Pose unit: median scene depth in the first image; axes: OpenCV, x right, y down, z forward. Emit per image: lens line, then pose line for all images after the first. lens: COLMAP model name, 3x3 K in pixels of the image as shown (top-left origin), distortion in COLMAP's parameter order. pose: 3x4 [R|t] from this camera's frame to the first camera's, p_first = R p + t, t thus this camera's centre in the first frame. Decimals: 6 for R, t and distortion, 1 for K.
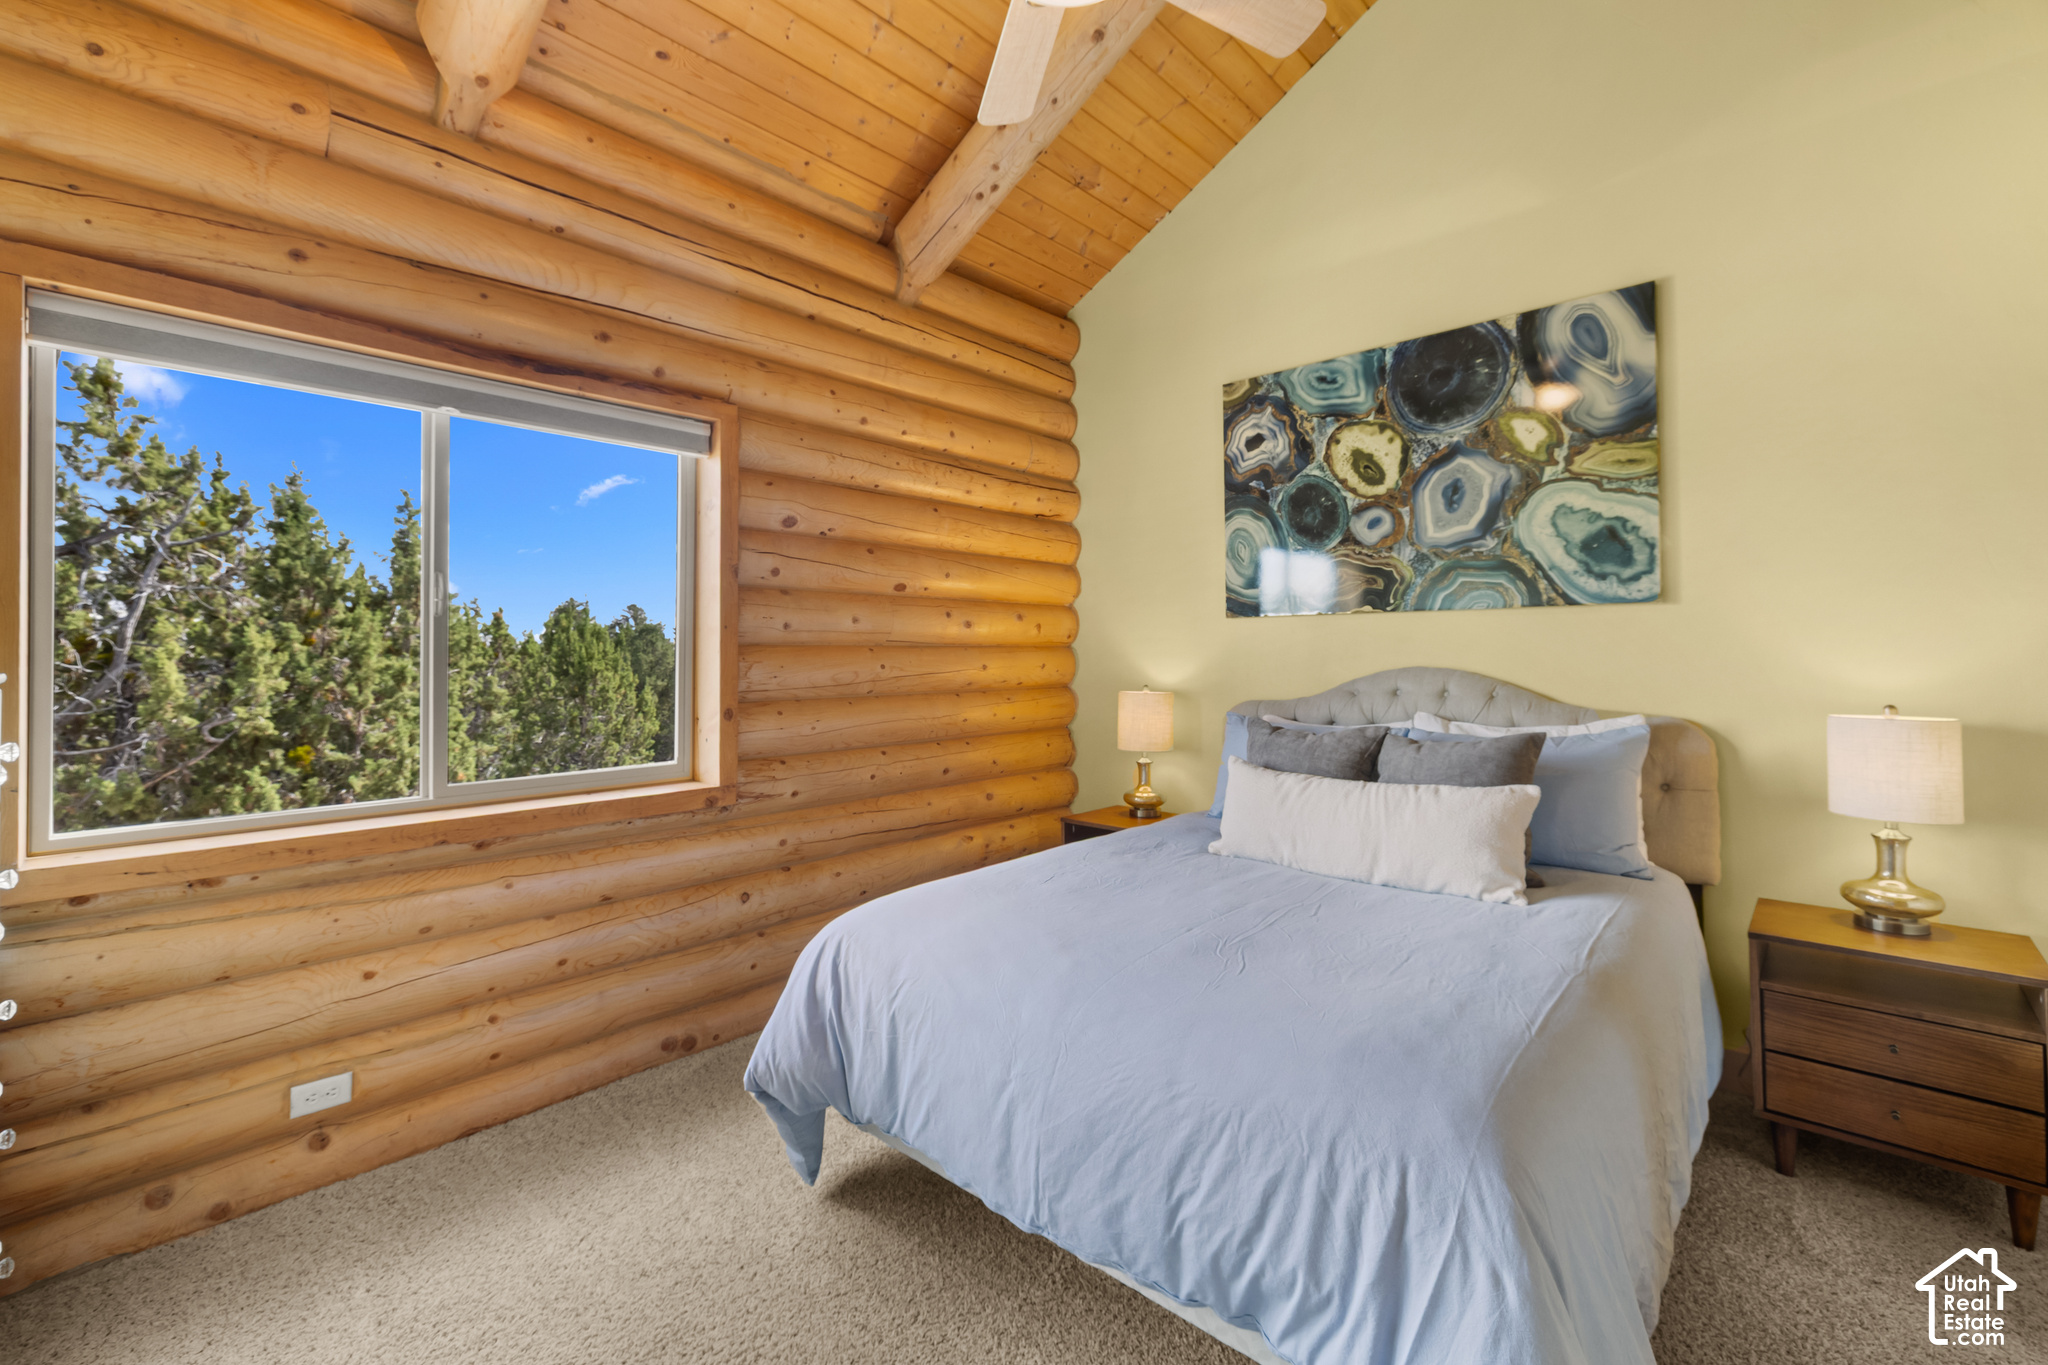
lens RADIAL K [[872.0, 0, 1035.6], [0, 872.0, 638.1], [0, 0, 1]] dist [-0.004929, 0.000595]
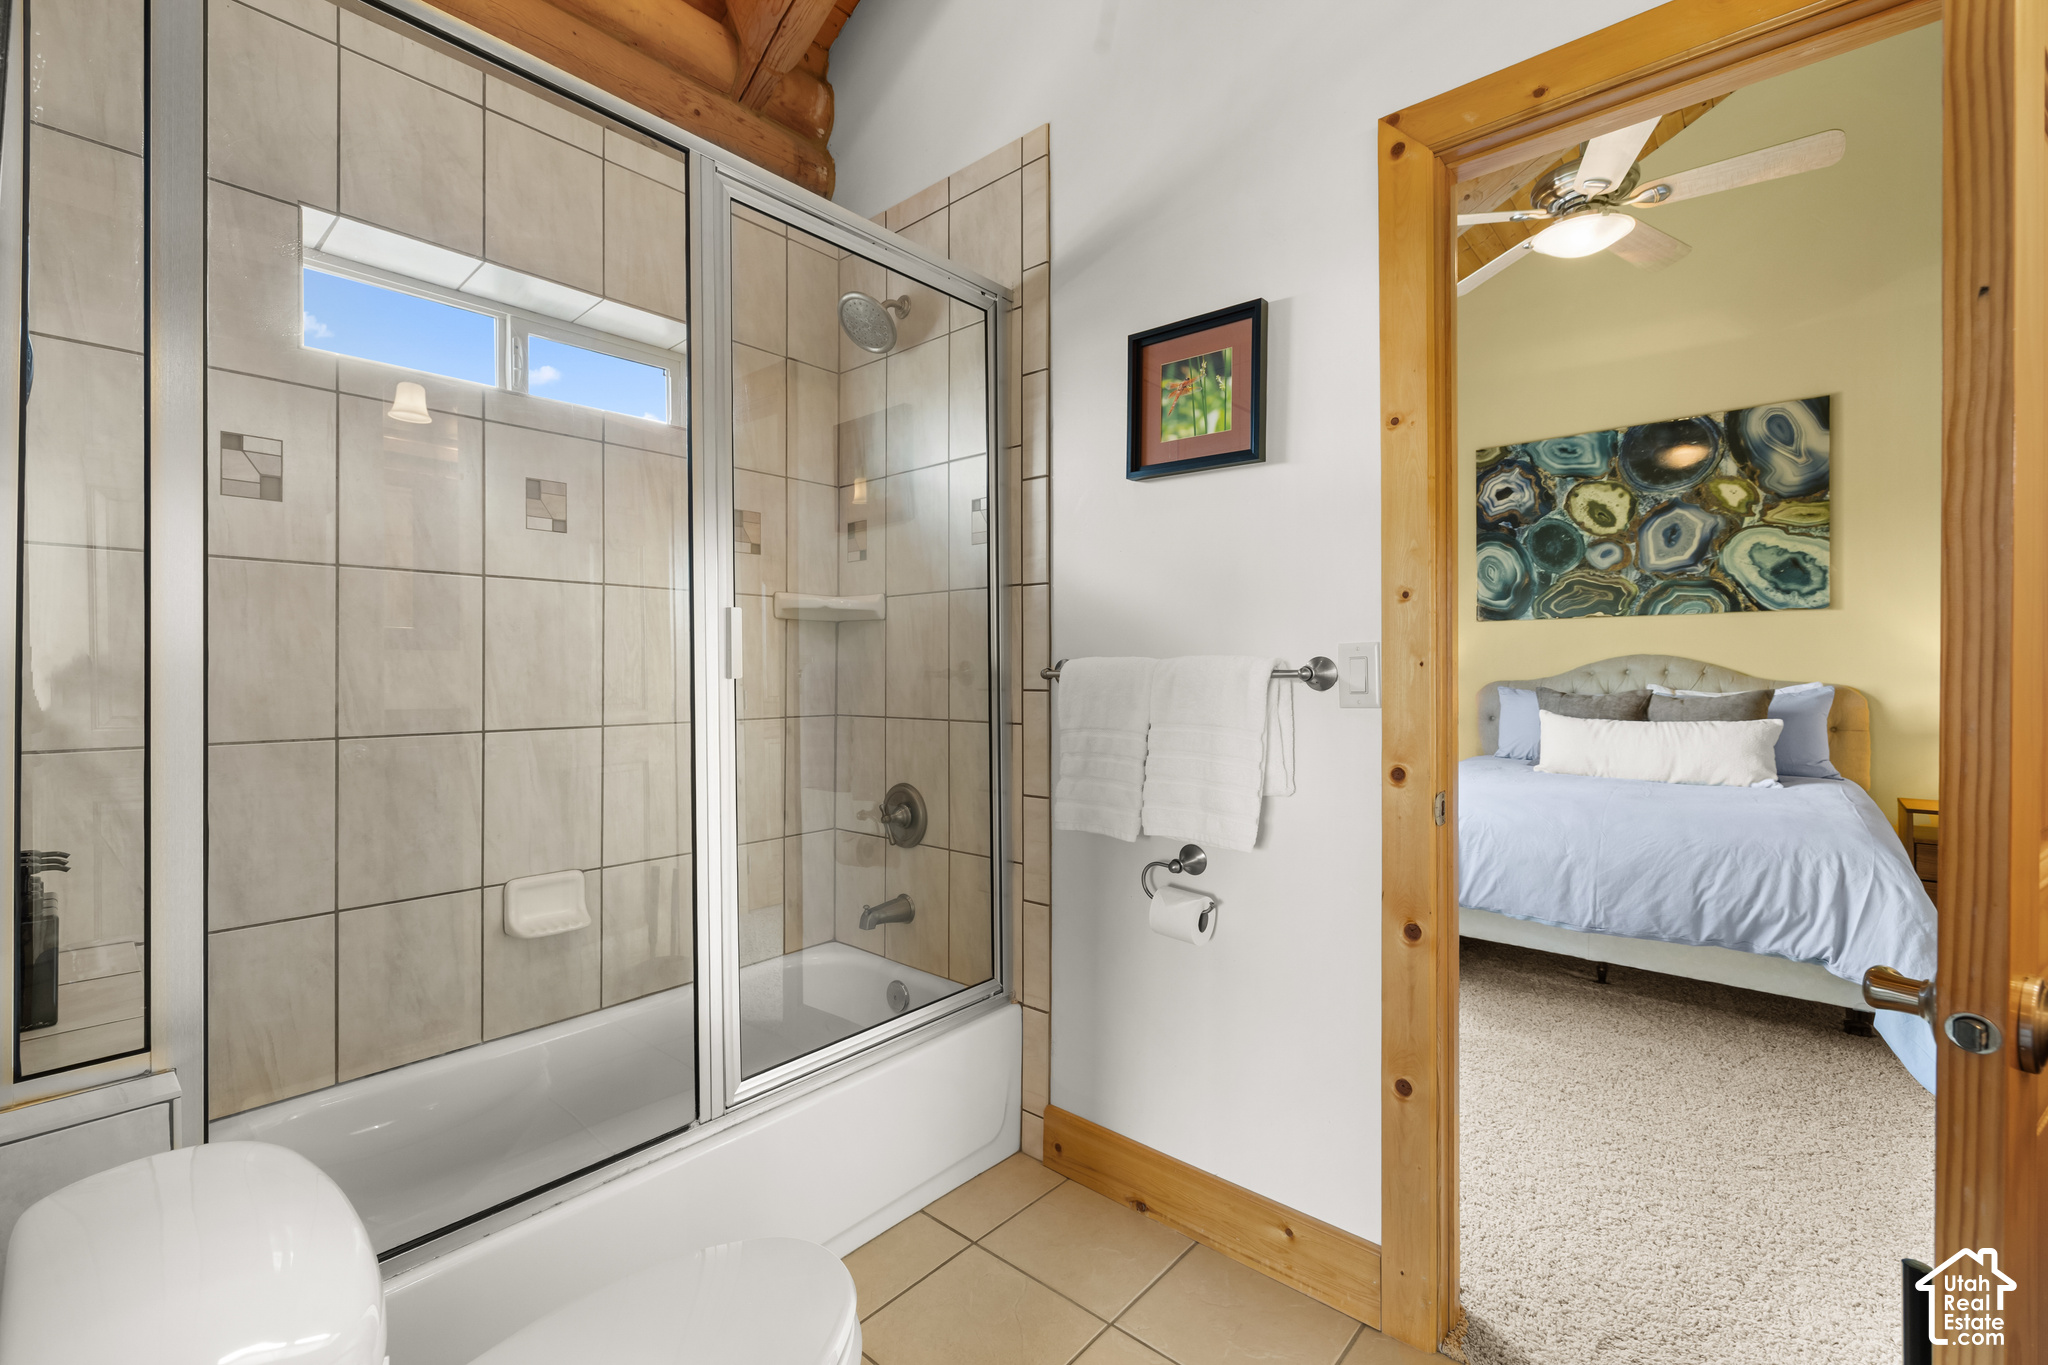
lens RADIAL K [[872.0, 0, 1013.5], [0, 872.0, 672.8], [0, 0, 1]] dist [-0.004929, 0.000595]
pose [[0.999826, 0.005822, 0.017713, -0.681338], [-0.006127, 0.999832, 0.017249, 0.049350], [-0.017609, -0.017355, 0.999694, -0.457144]]
